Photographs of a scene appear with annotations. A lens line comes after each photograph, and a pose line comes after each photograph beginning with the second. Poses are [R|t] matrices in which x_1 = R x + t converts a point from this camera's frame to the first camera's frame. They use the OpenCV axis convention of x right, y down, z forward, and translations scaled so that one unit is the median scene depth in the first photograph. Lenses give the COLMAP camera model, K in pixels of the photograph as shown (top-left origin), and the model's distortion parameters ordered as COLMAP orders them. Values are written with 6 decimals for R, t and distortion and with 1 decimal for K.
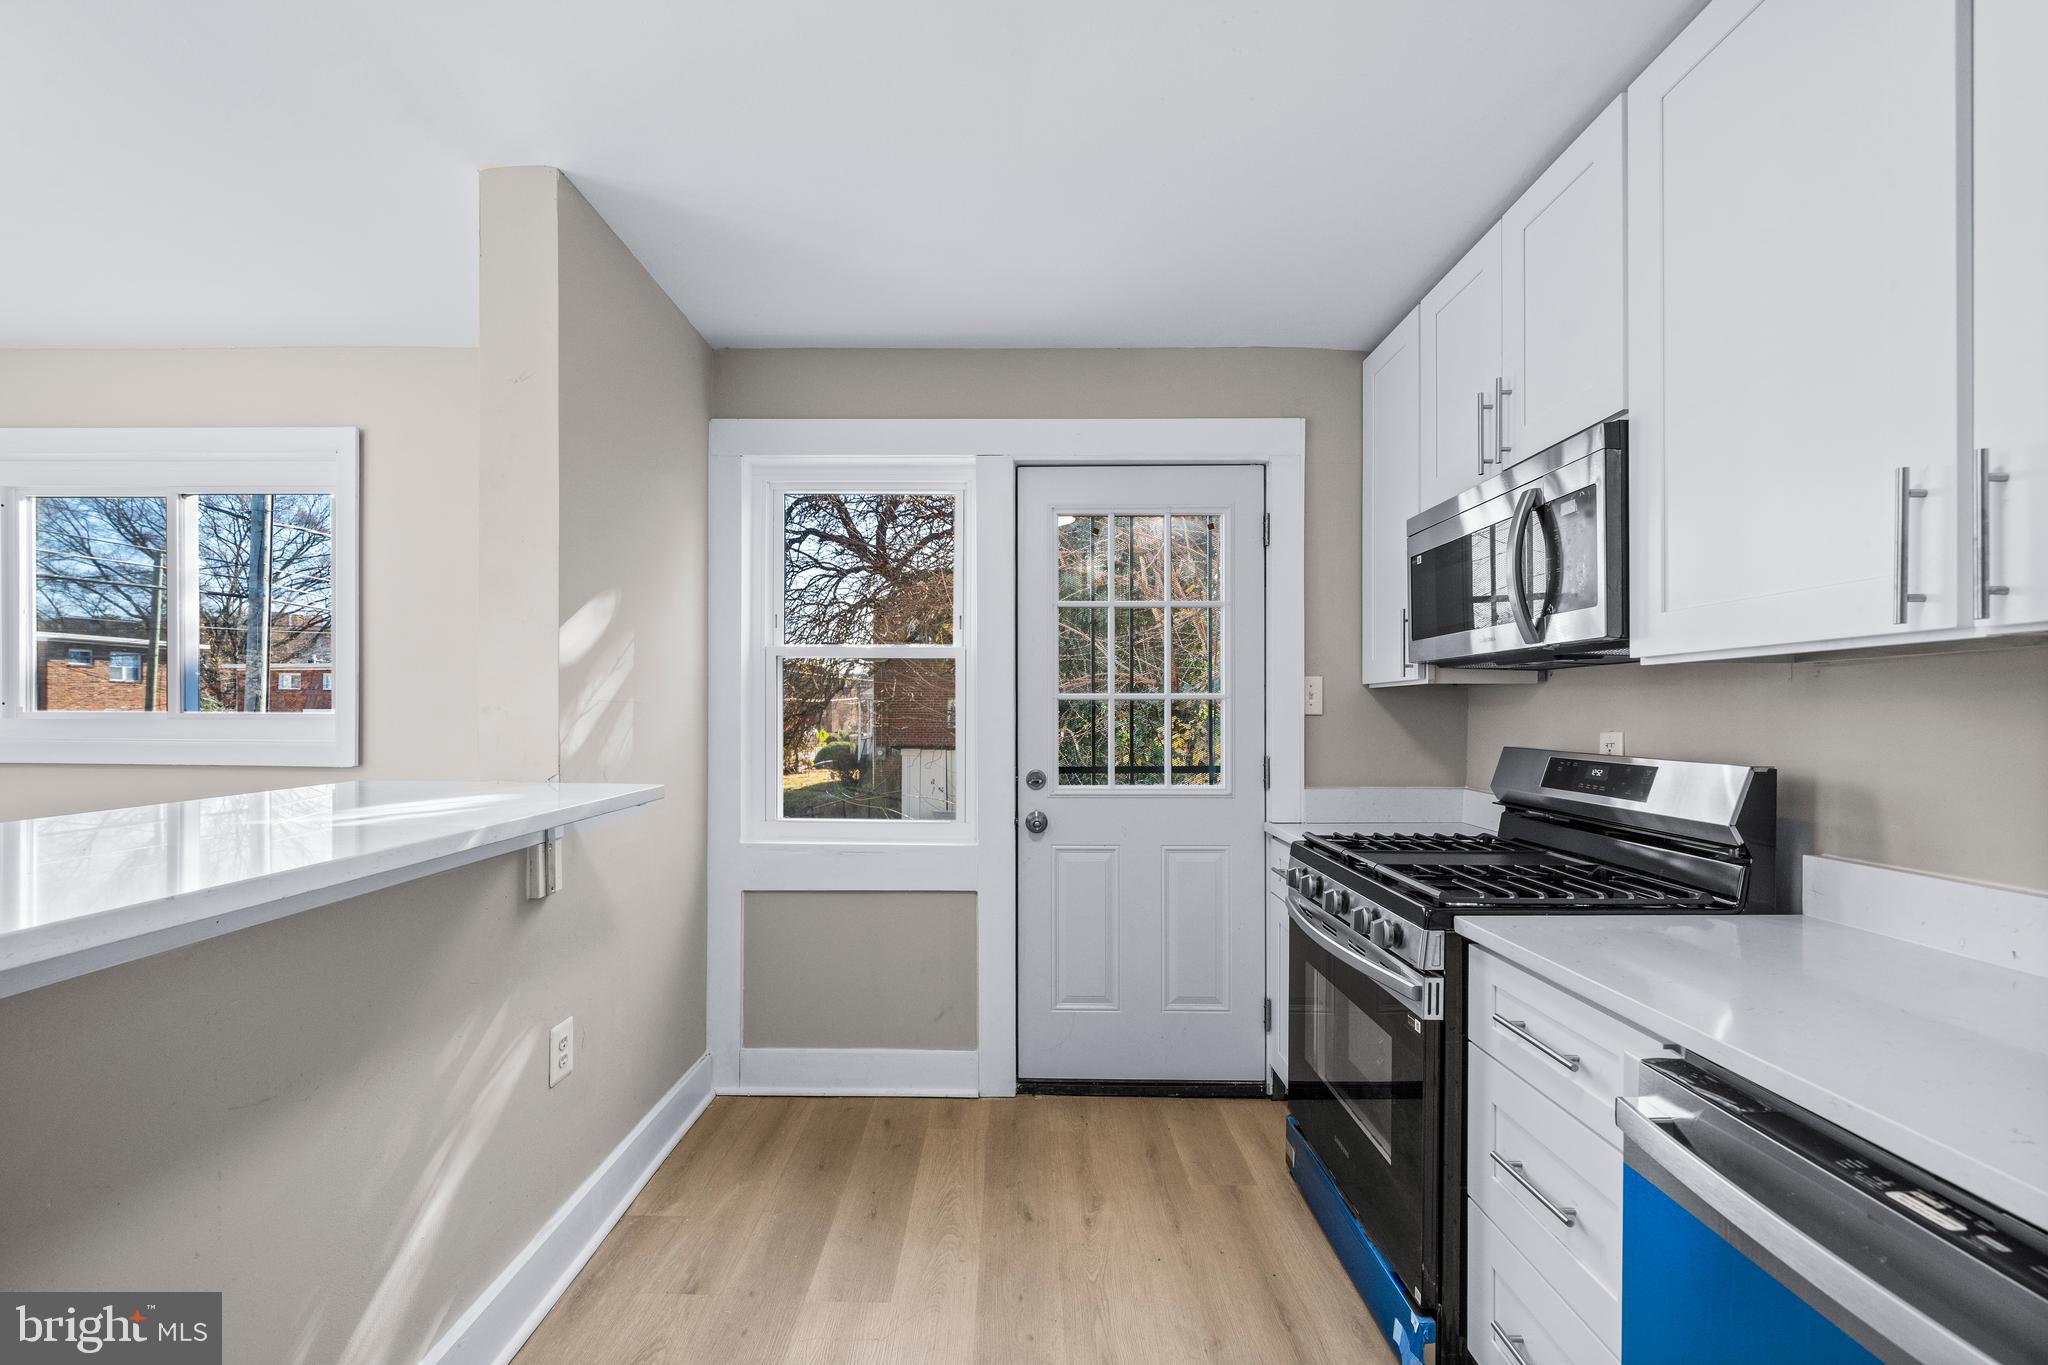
lens RADIAL K [[811.9, 0, 1015.8], [0, 811.9, 714.5], [0, 0, 1]] dist [0.000744, 0.000064]
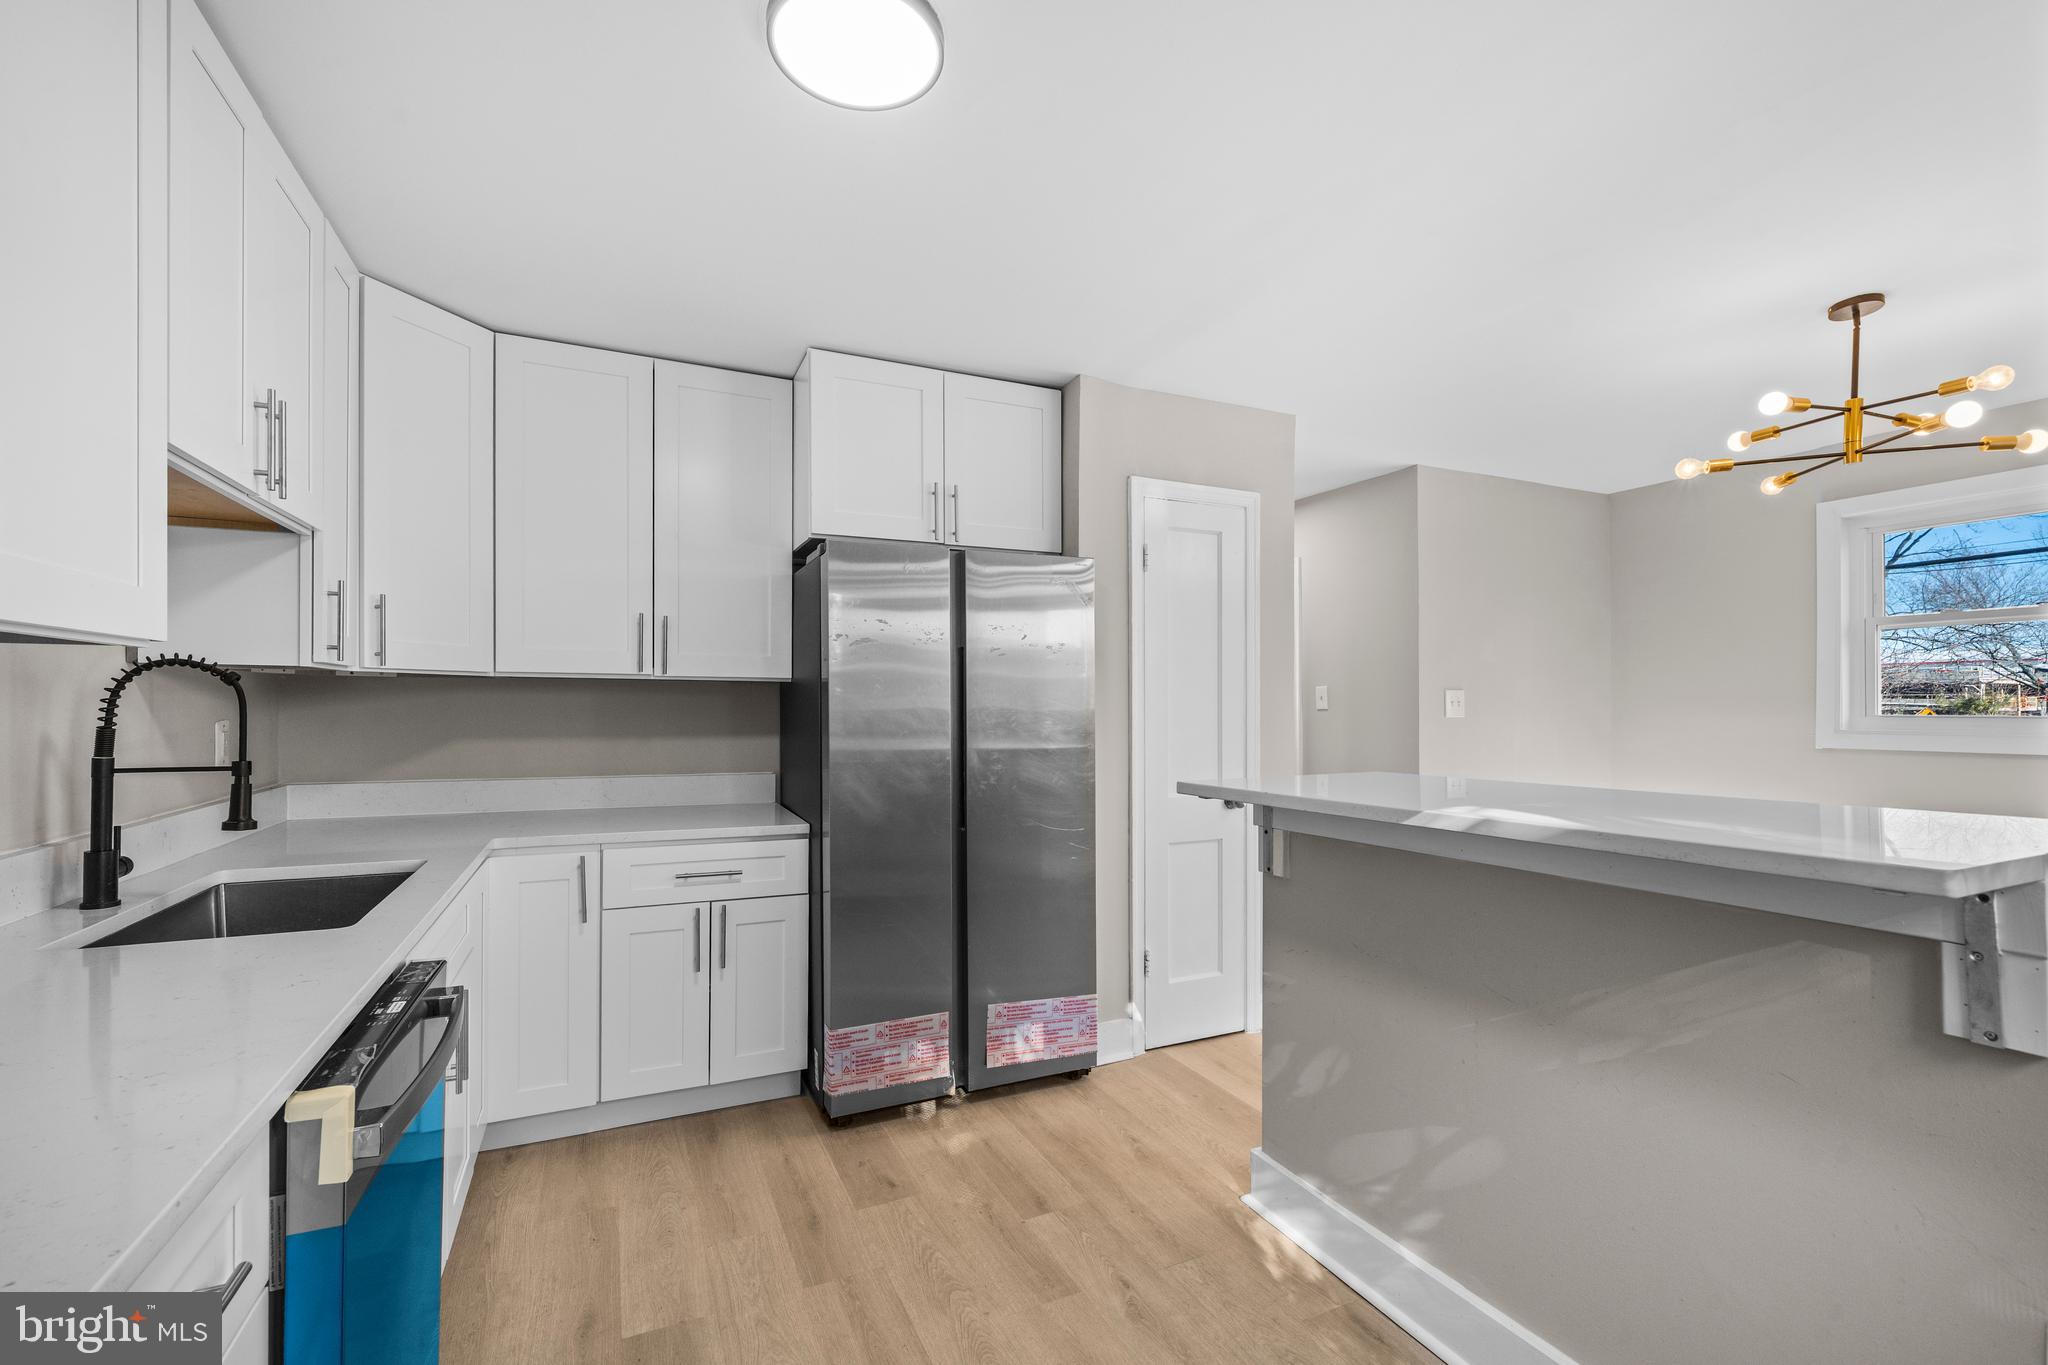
lens RADIAL K [[868.4, 0, 1022.0], [0, 868.4, 700.6], [0, 0, 1]] dist [0.000990, 0.000053]
pose [[-0.909638, -0.006585, -0.415349, 0.208352], [-0.004313, 0.999970, -0.006408, -0.005218], [0.415379, -0.004038, -0.909640, 1.004395]]
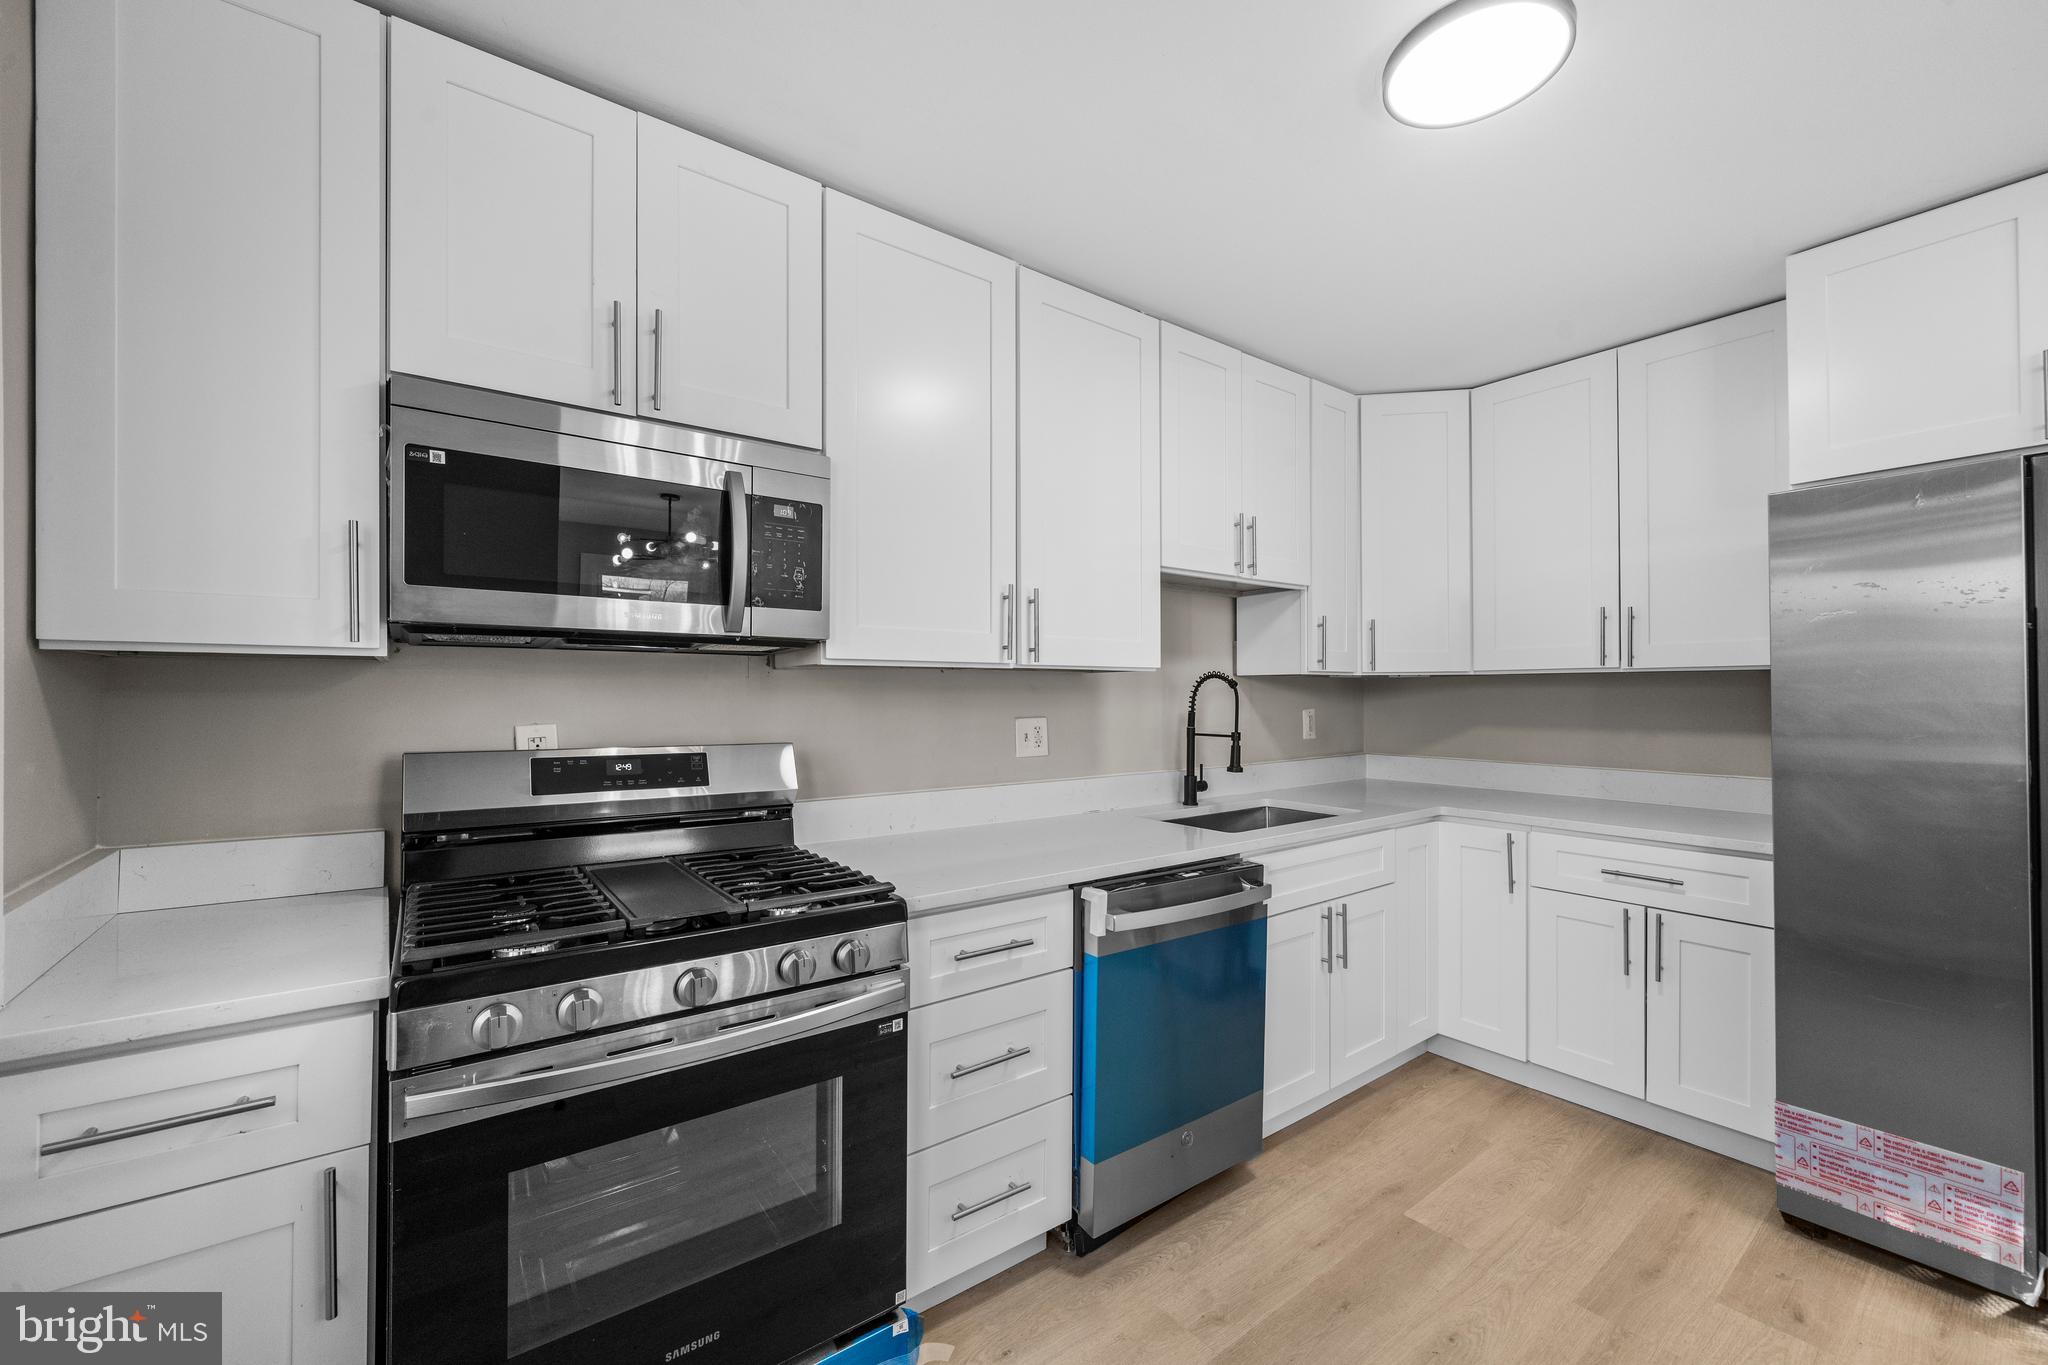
lens RADIAL K [[806.3, 0, 1016.6], [0, 806.3, 692.1], [0, 0, 1]] dist [0.001349, 0.000561]
pose [[-0.601613, 0.004732, 0.798774, -0.257361], [0.000822, 0.999986, -0.005305, -0.008216], [-0.798787, -0.002535, -0.601608, 1.022893]]
